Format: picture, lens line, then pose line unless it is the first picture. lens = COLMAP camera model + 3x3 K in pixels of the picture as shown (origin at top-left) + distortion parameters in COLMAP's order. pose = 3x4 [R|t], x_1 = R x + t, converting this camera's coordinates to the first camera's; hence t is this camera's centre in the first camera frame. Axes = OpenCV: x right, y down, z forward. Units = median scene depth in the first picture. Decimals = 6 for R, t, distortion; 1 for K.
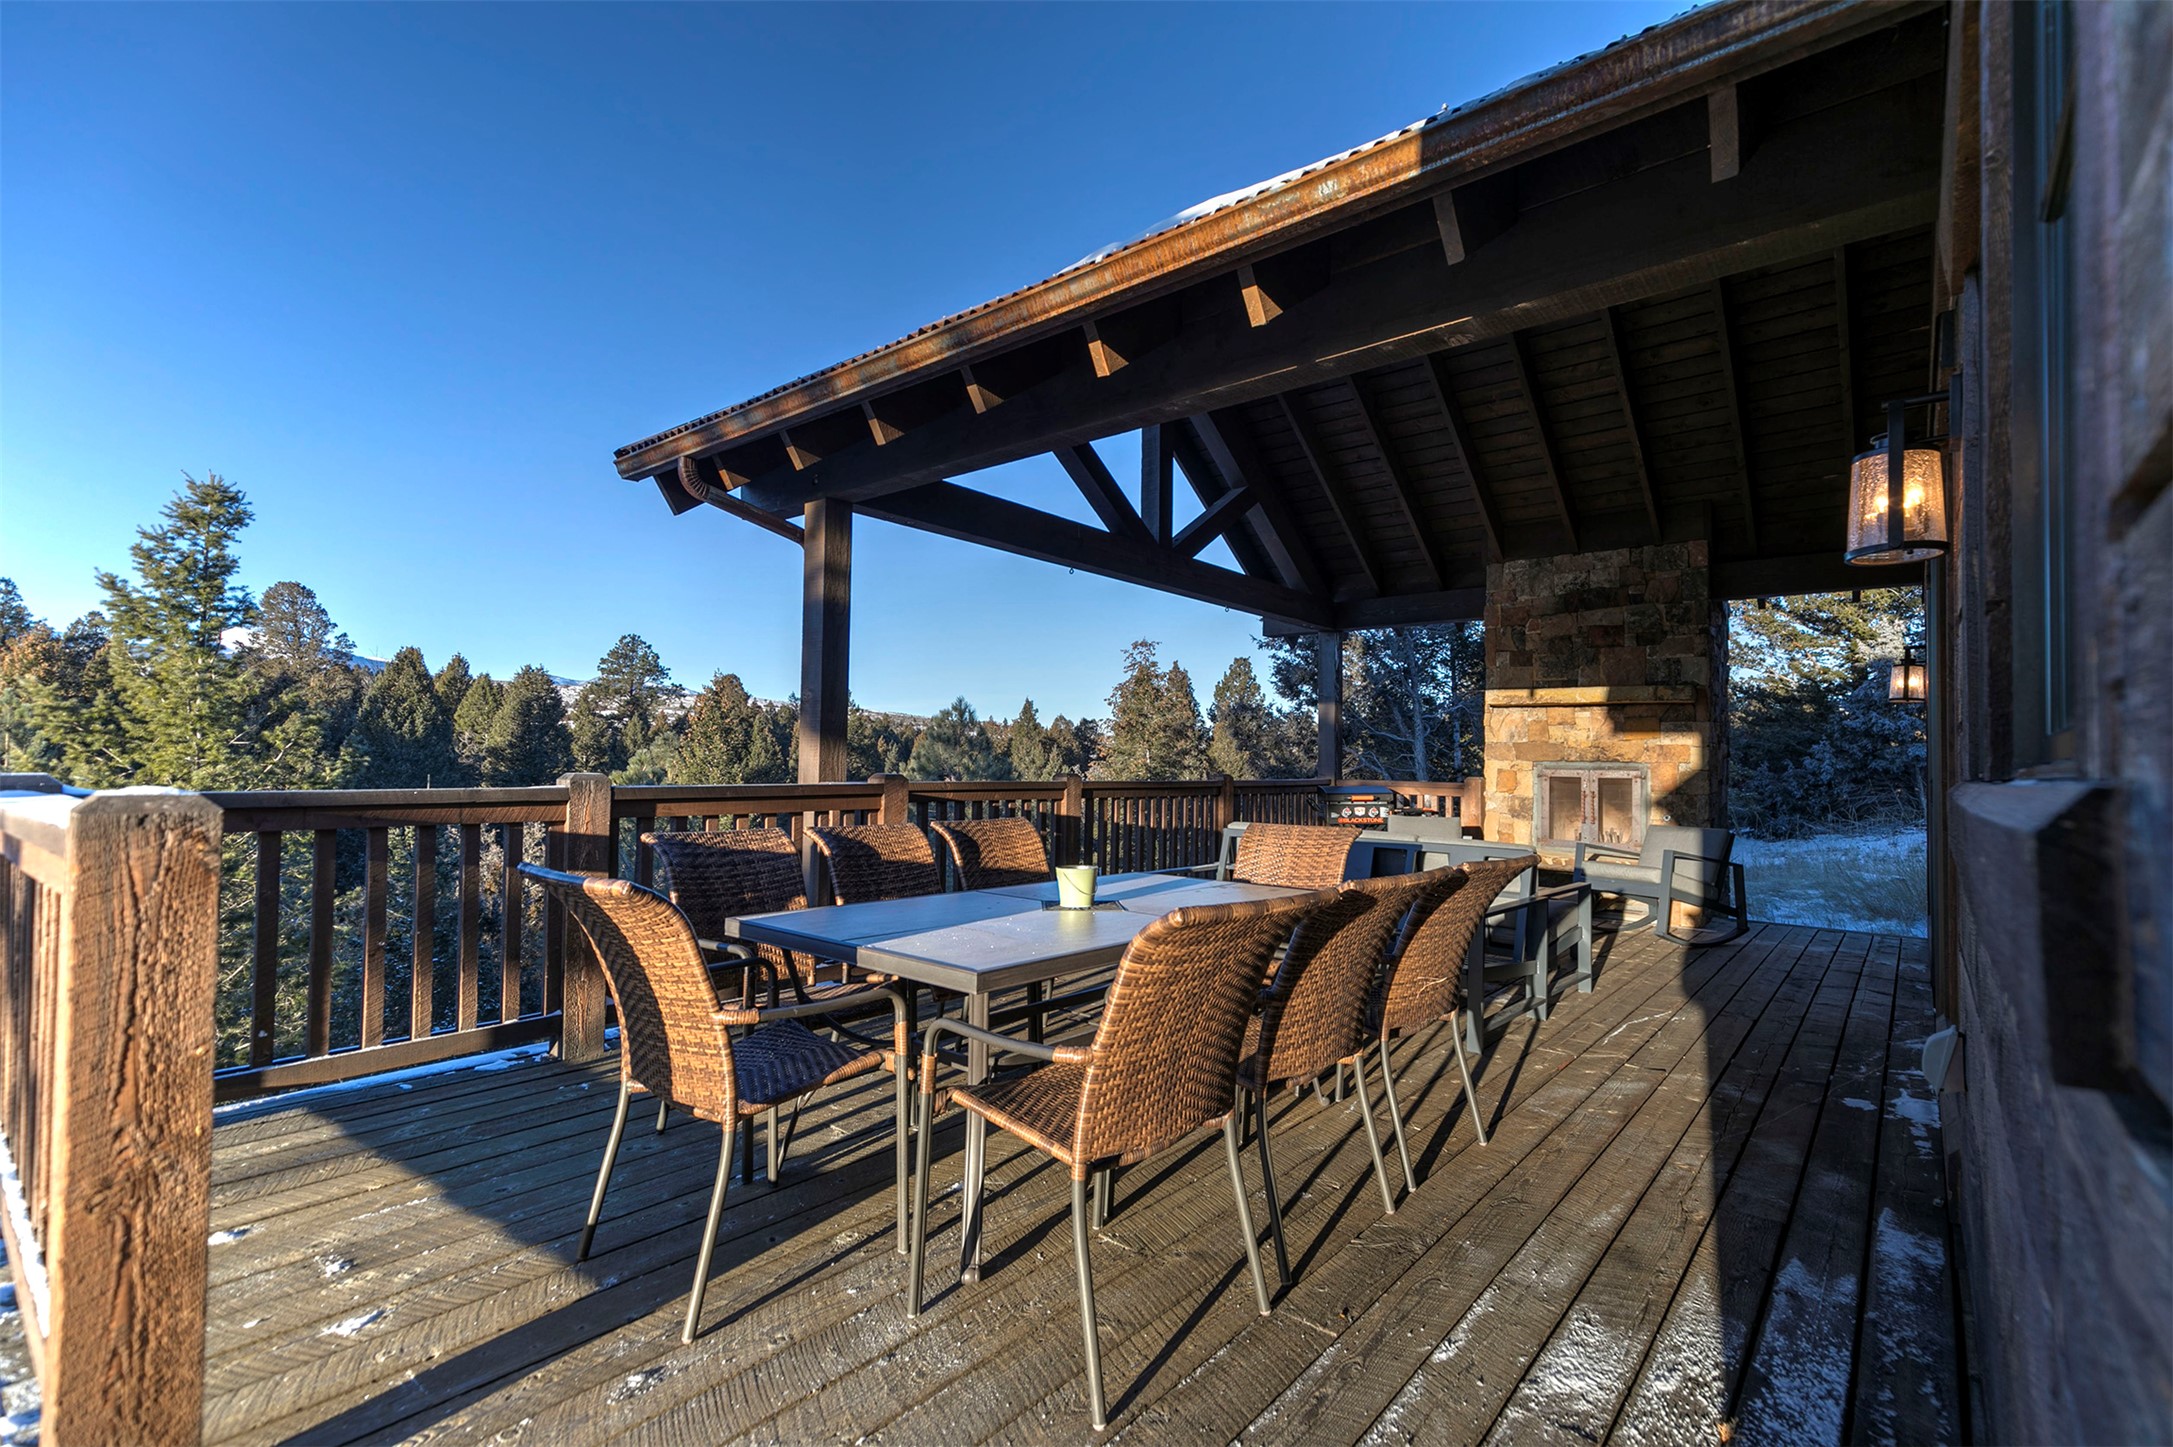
lens RADIAL K [[984.9, 0, 1090.1], [0, 984.9, 738.5], [0, 0, 1]] dist [0.008643, -0.002134]
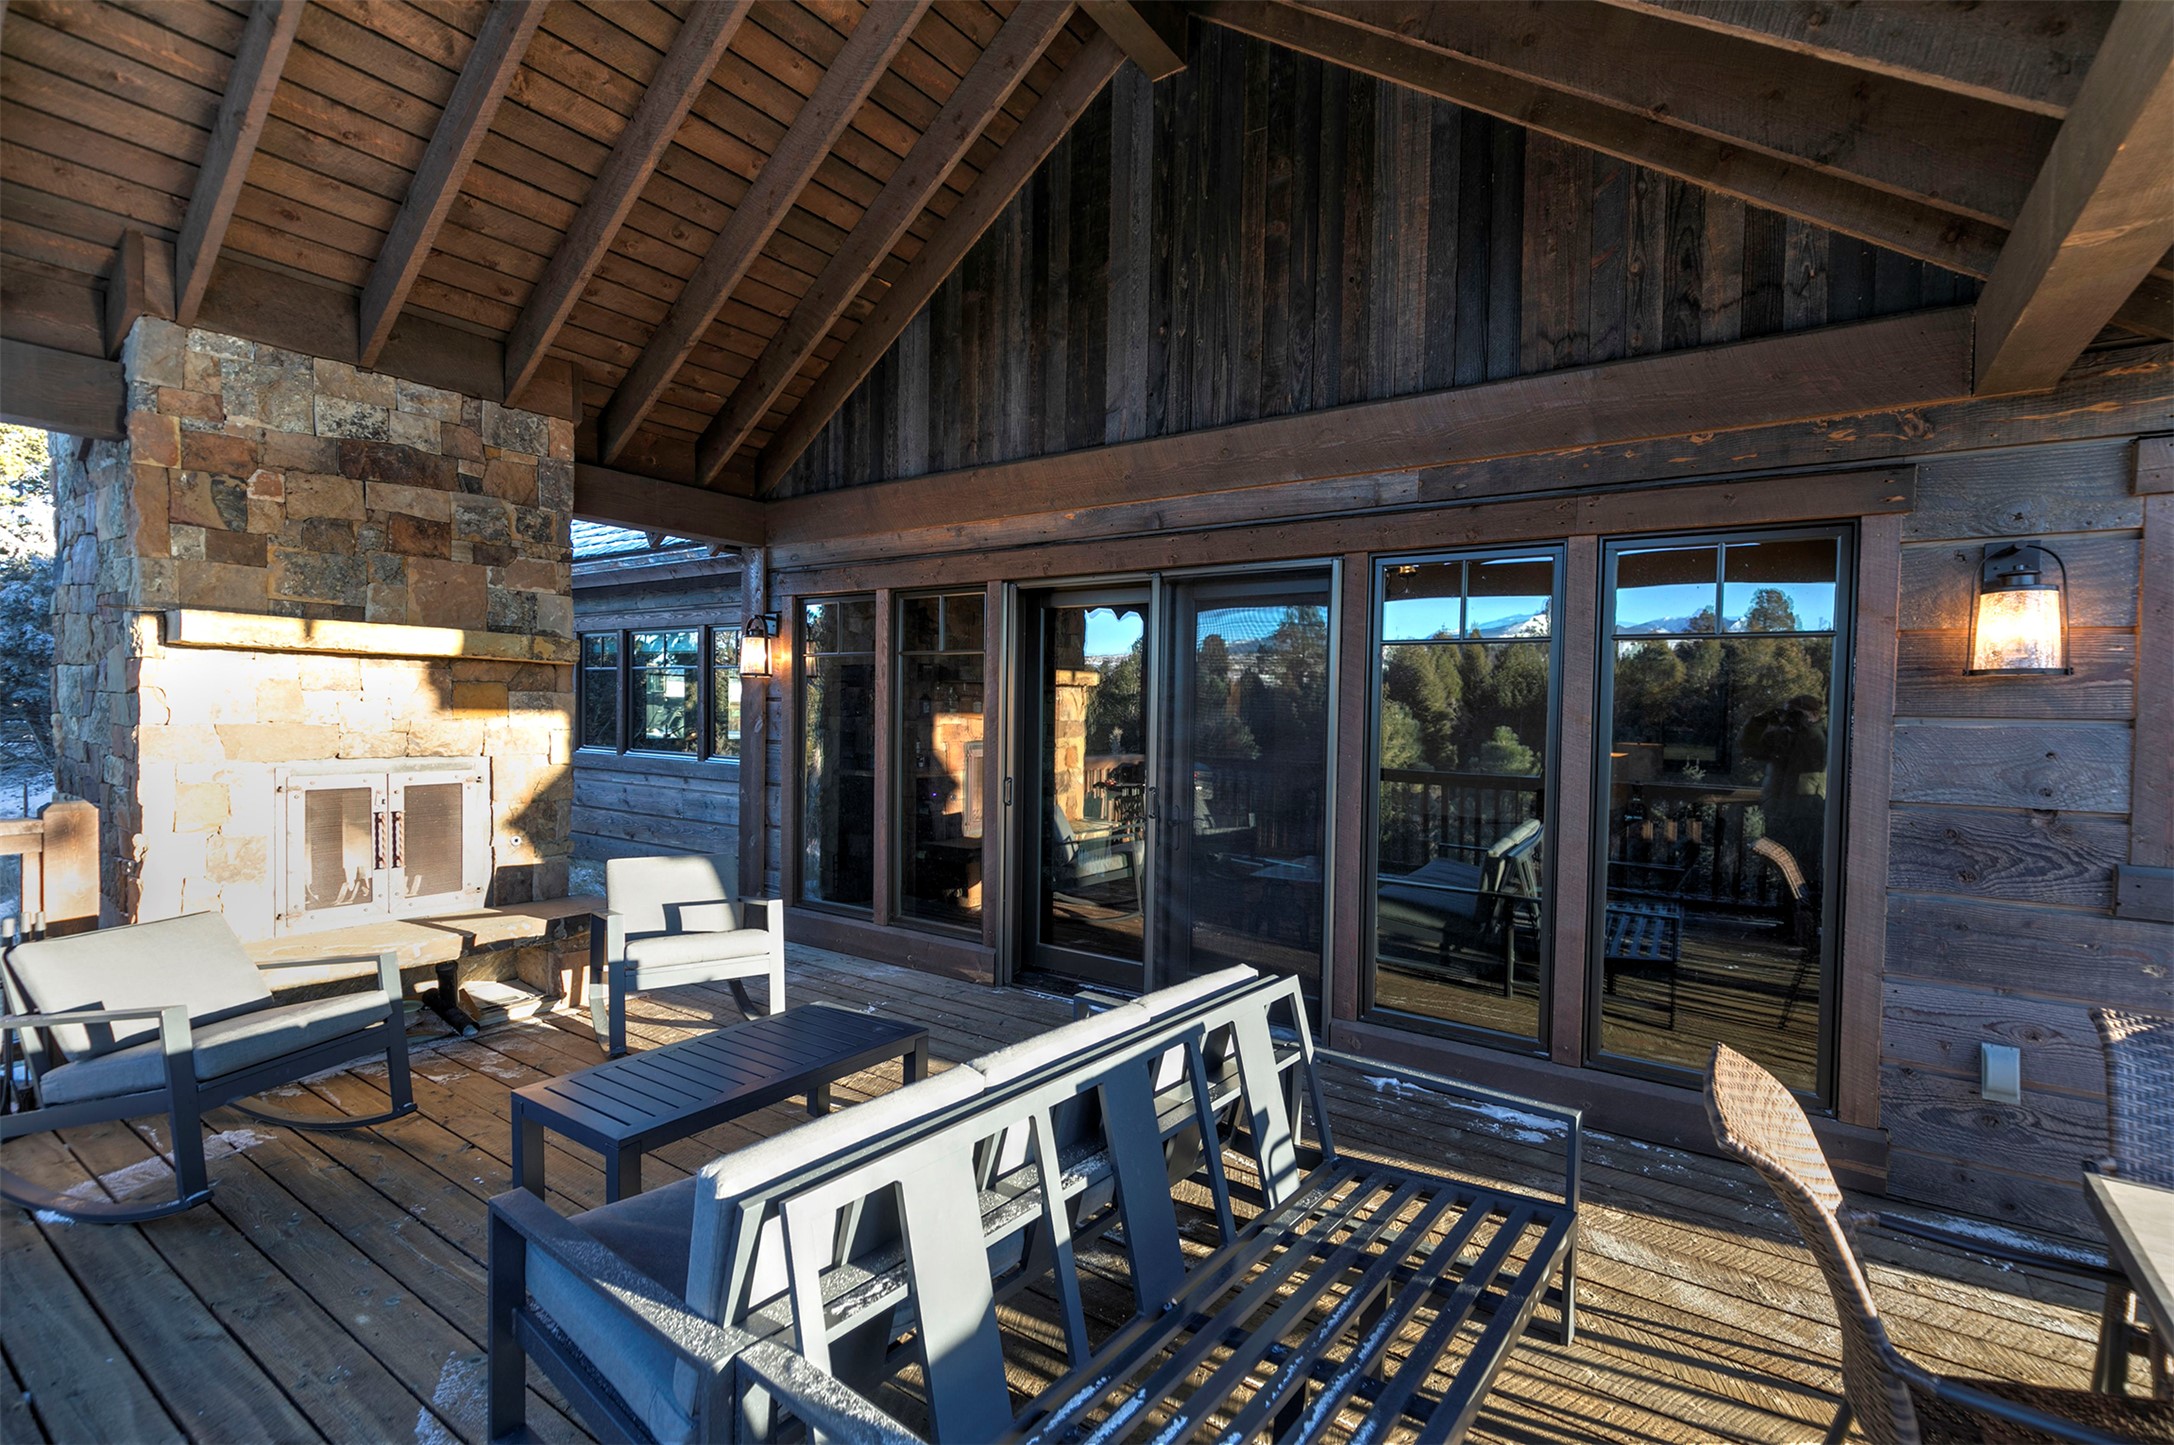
lens RADIAL K [[985.4, 0, 1092.8], [0, 985.4, 728.9], [0, 0, 1]] dist [0.008643, -0.002134]
pose [[-0.091388, -0.040822, 0.994978, -0.080896], [-0.046730, 0.998235, 0.036663, -0.030977], [-0.994718, -0.043145, -0.093134, 0.638844]]
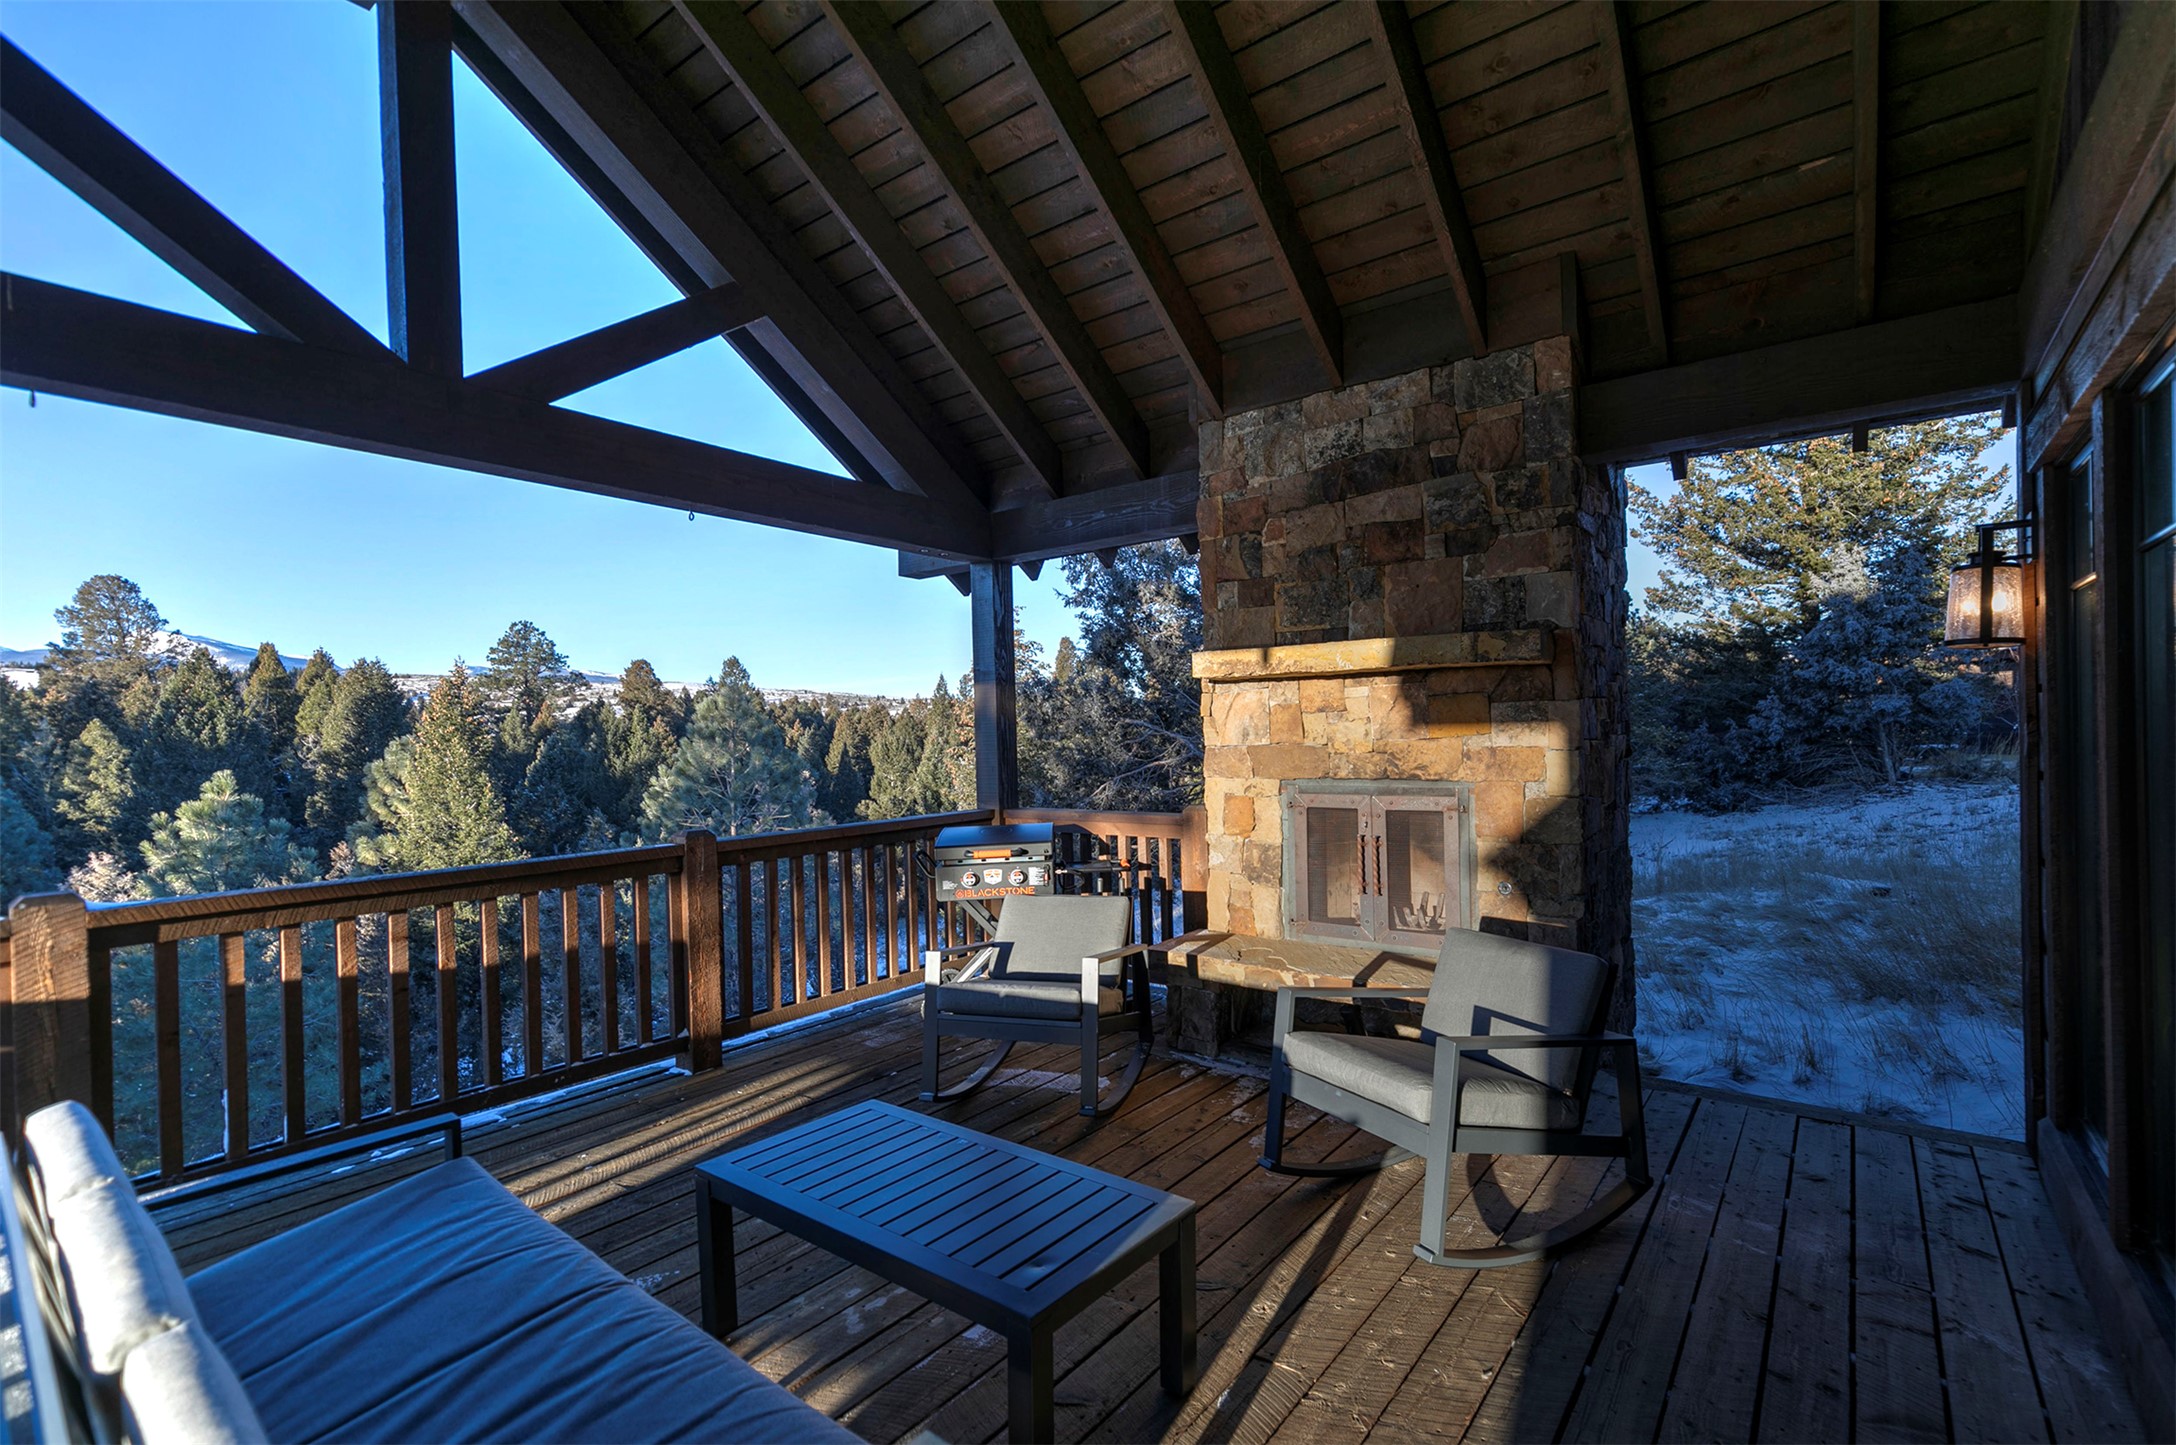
lens RADIAL K [[986.3, 0, 1087.3], [0, 986.3, 744.8], [0, 0, 1]] dist [0.008643, -0.002134]
pose [[0.998491, -0.039635, 0.037999, 0.323267], [0.038272, 0.998621, 0.035949, -0.019991], [-0.039371, -0.034440, 0.998631, 0.459365]]
